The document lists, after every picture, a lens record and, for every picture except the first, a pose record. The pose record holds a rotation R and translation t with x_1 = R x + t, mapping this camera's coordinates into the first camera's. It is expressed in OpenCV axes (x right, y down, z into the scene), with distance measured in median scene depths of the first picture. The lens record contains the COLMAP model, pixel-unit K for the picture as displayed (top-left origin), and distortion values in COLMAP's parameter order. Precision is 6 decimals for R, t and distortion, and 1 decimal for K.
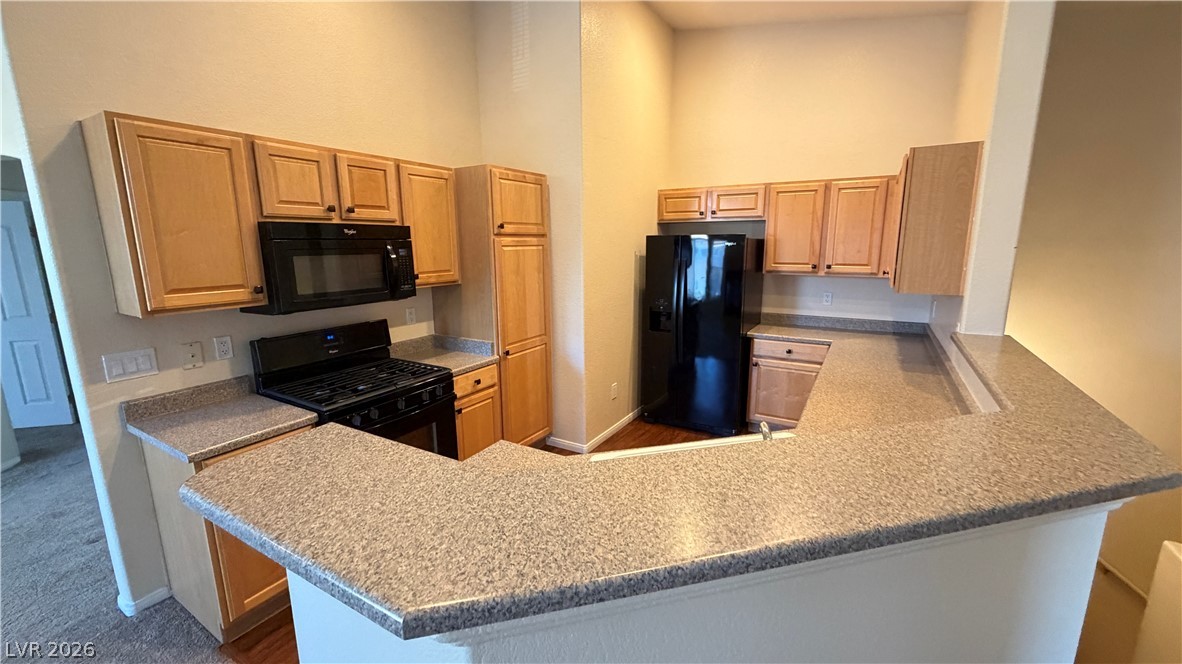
lens RADIAL K [[469.6, 0, 586.1], [0, 469.6, 330.7], [0, 0, 1]] dist [-0.002563, -0.000468]
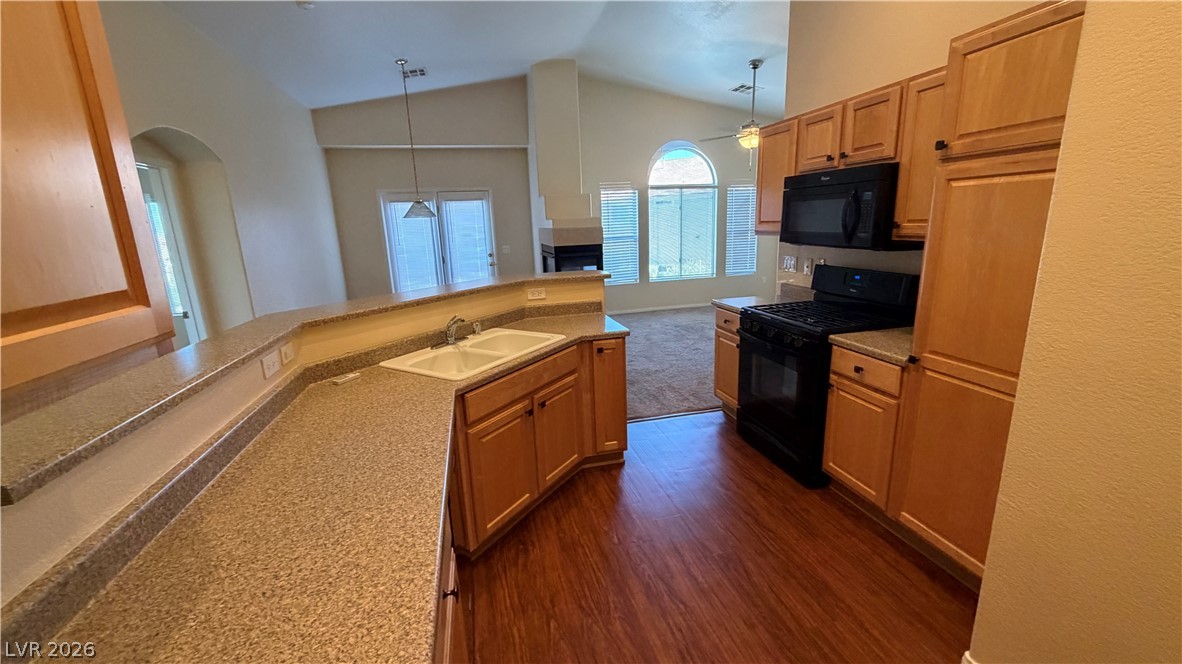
lens RADIAL K [[469.6, 0, 593.8], [0, 469.6, 338.0], [0, 0, 1]] dist [-0.002563, -0.000468]
pose [[-0.698664, 0.204131, -0.685711, 0.547825], [-0.095270, 0.923353, 0.371945, -0.170008], [0.709079, 0.325192, -0.625666, 1.091236]]
